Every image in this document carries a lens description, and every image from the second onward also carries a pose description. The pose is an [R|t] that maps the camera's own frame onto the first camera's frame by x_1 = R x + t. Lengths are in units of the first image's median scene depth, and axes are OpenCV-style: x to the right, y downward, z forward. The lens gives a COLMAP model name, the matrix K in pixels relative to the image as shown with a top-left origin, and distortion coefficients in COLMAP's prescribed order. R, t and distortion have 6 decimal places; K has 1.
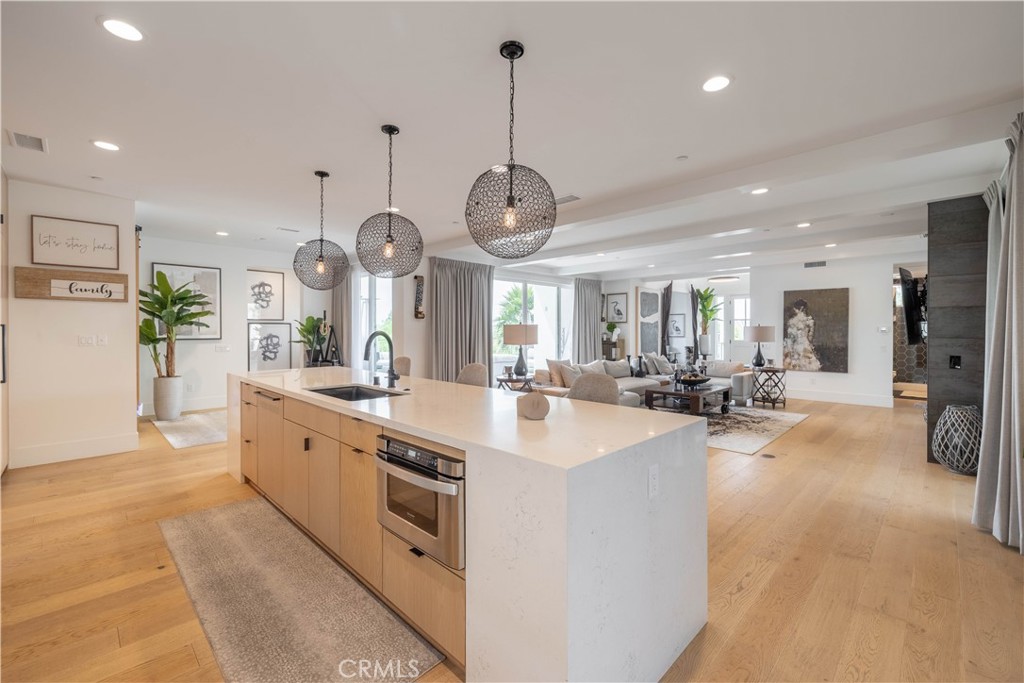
lens RADIAL K [[437.0, 0, 511.1], [0, 437.0, 338.0], [0, 0, 1]] dist [-0.001199, -0.000103]
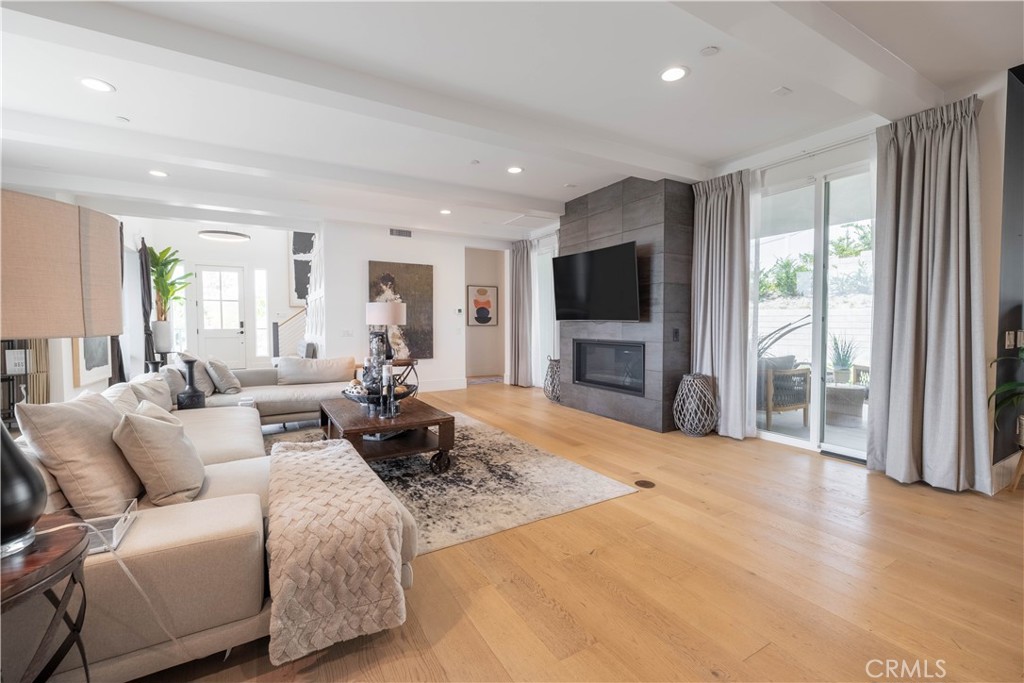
lens RADIAL K [[437.0, 0, 511.8], [0, 437.0, 341.3], [0, 0, 1]] dist [-0.001199, -0.000103]
pose [[0.258883, -0.045822, 0.964821, -0.067640], [0.020884, 0.998906, 0.041837, 0.008737], [-0.965683, 0.009318, 0.259557, 0.572424]]
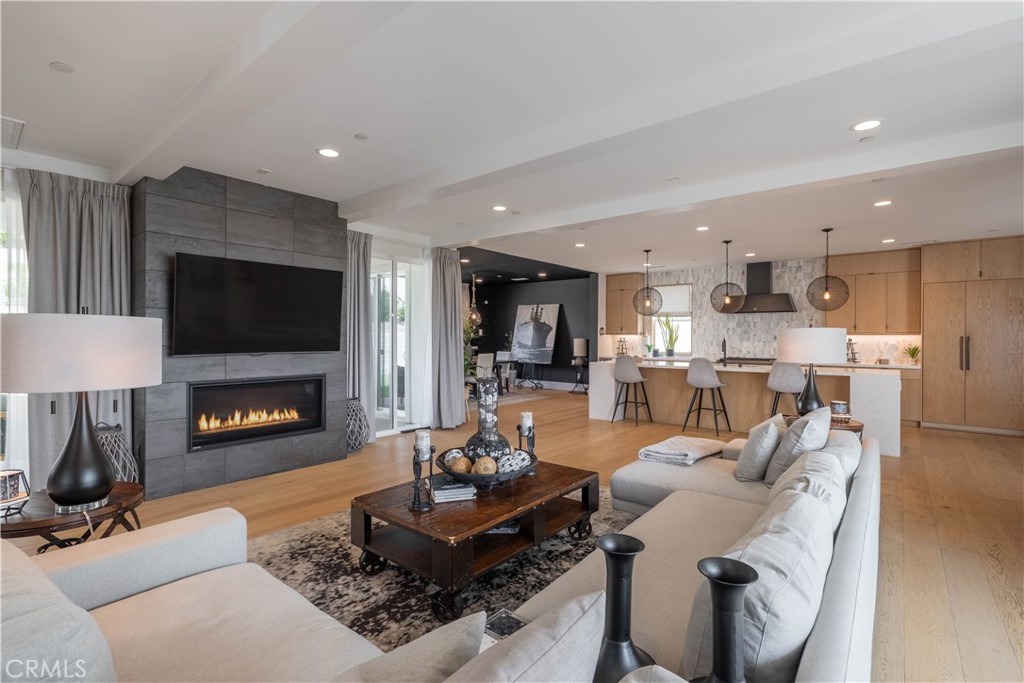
lens RADIAL K [[481.9, 0, 512.8], [0, 481.9, 339.6], [0, 0, 1]] dist [-0.001297, 0.000141]
pose [[-0.994123, -0.002428, -0.108231, 0.382296], [-0.004230, 0.999856, 0.016421, -0.018878], [0.108176, 0.016783, -0.993990, 1.221750]]
